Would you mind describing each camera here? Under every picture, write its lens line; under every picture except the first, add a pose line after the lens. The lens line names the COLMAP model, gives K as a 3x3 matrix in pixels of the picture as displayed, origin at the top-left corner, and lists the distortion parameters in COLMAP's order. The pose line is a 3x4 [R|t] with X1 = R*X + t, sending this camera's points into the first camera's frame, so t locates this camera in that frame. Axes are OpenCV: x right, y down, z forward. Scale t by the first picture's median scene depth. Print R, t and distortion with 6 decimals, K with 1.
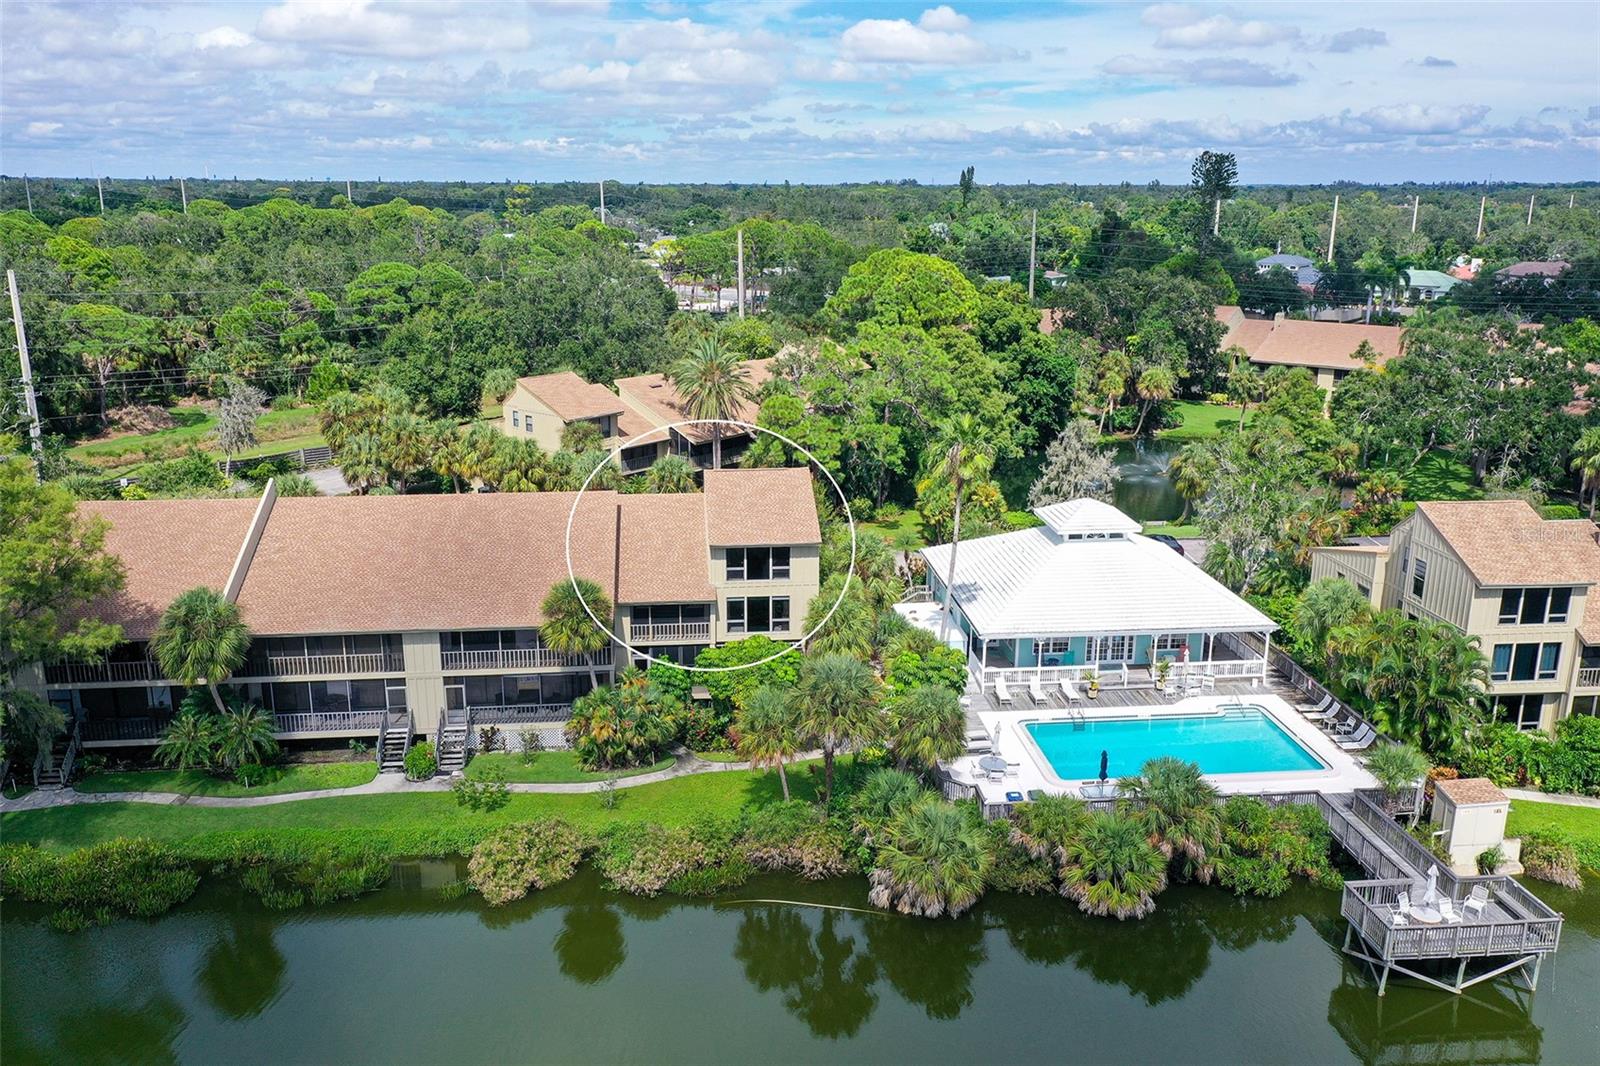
lens RADIAL K [[1262.2, 0, 758.2], [0, 1262.2, 503.5], [0, 0, 1]] dist [0.010703, 0.004498]
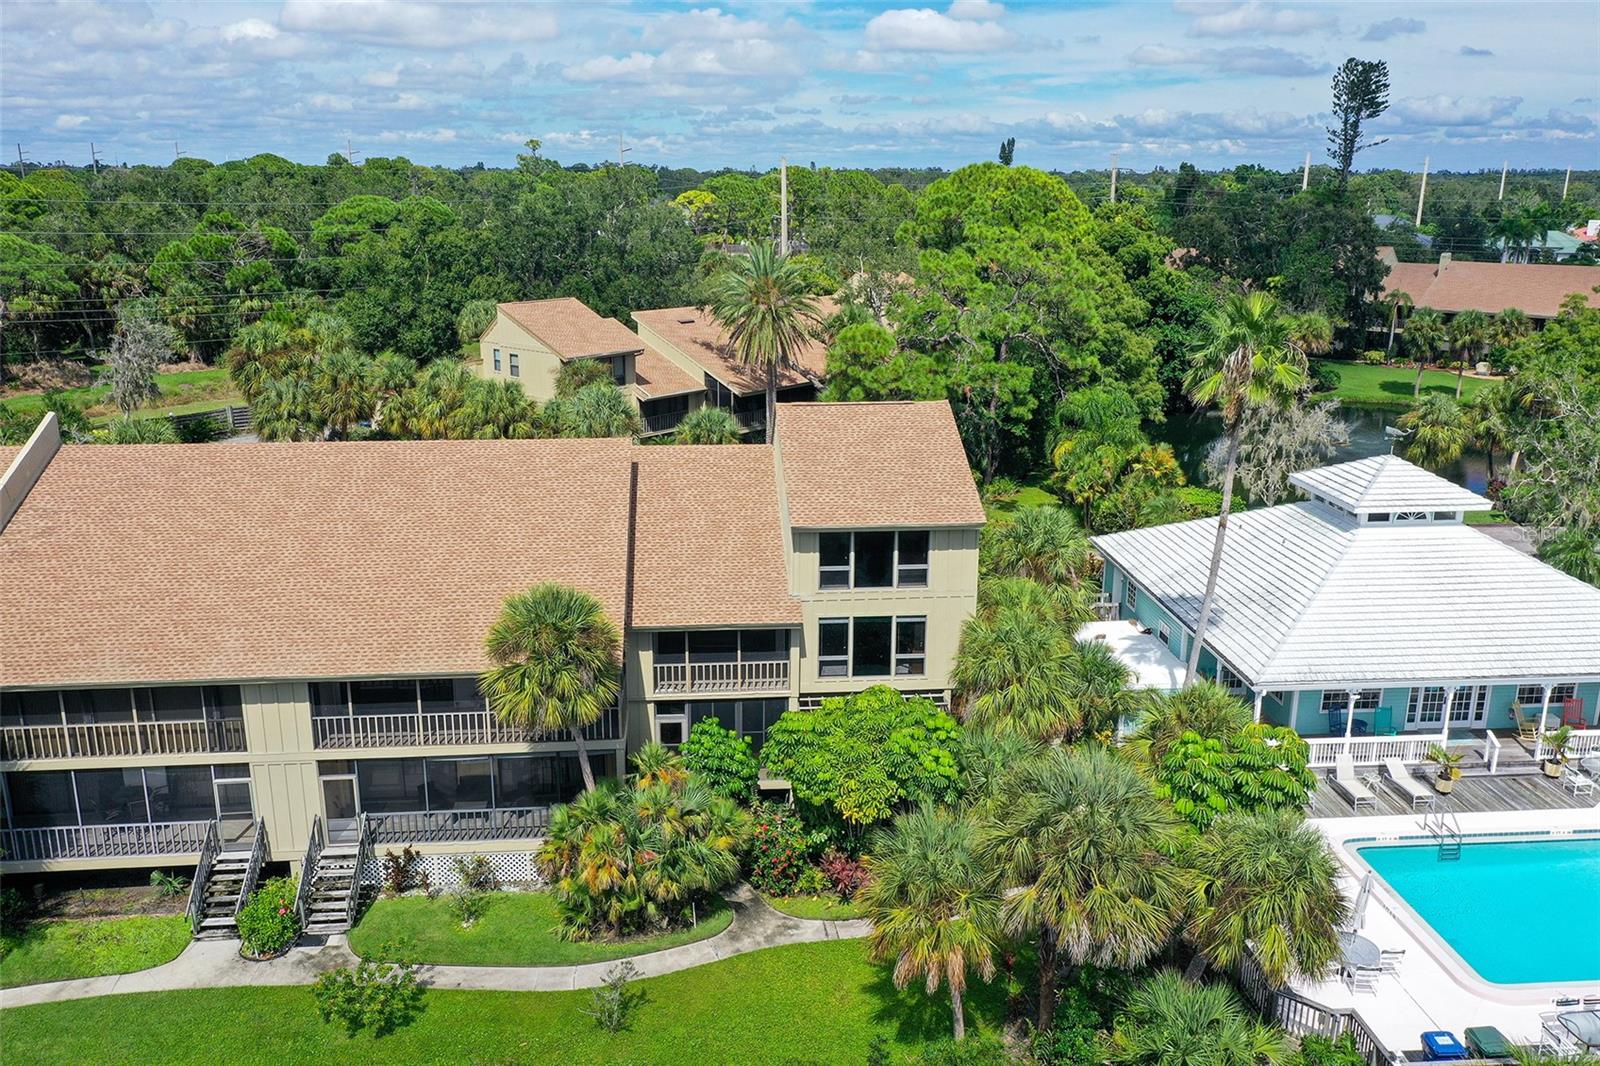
lens RADIAL K [[1303.1, 0, 776.1], [0, 1303.1, 497.9], [0, 0, 1]] dist [0.008386, 0.003669]
pose [[0.999979, 0.003954, -0.005082, -0.041925], [-0.003938, 0.999987, 0.003173, 0.017457], [0.005095, -0.003153, 0.999982, 0.400645]]
